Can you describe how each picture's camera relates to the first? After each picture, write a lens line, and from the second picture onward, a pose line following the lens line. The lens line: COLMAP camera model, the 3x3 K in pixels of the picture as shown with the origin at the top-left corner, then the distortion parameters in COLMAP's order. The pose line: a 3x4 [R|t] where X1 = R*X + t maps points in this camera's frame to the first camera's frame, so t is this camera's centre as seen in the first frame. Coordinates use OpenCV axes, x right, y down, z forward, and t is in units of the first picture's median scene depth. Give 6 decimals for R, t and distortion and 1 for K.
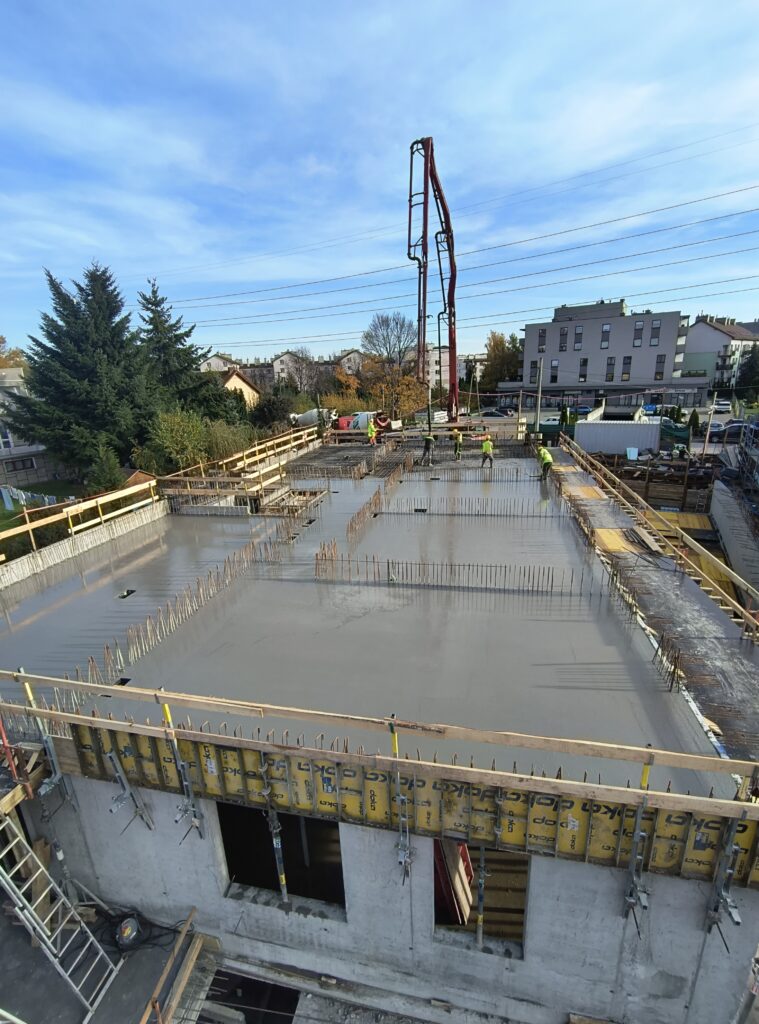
lens RADIAL K [[459.4, 0, 380.1], [0, 459.4, 513.6], [0, 0, 1]] dist [-0.008712, 0.000634]
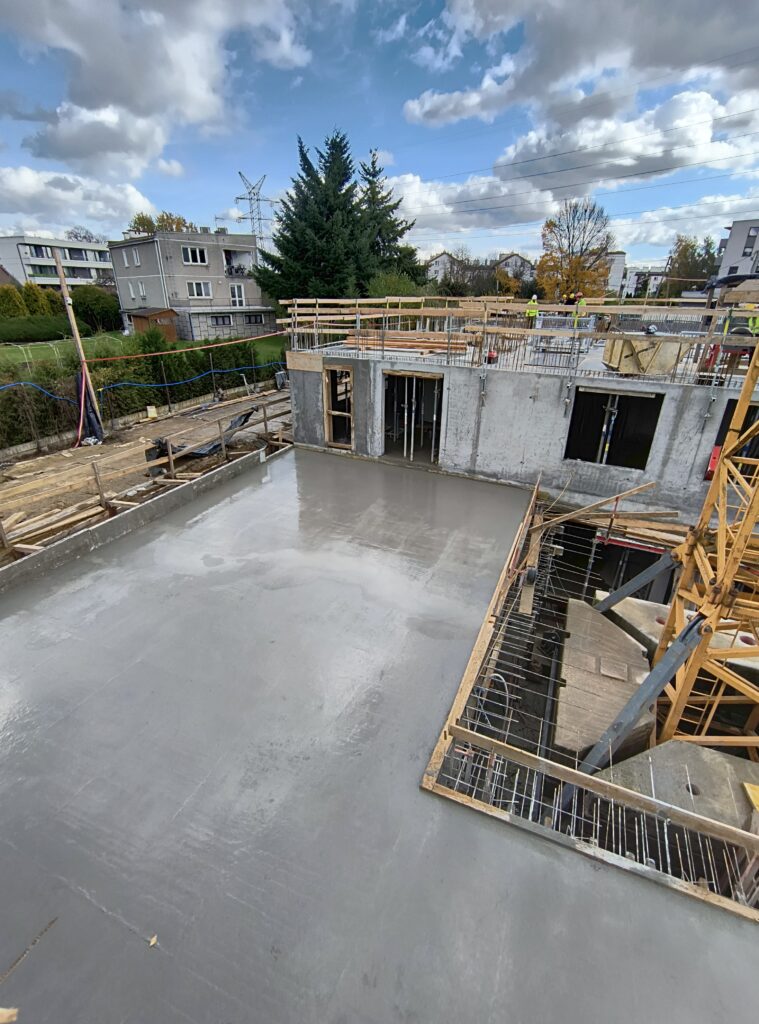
lens RADIAL K [[459.4, 0, 382.1], [0, 459.4, 513.0], [0, 0, 1]] dist [-0.008712, 0.000634]
pose [[0.962130, 0.158334, -0.221890, -0.098163], [-0.121417, 0.977725, 0.171205, 0.136669], [0.244055, -0.137780, 0.959924, -0.147534]]
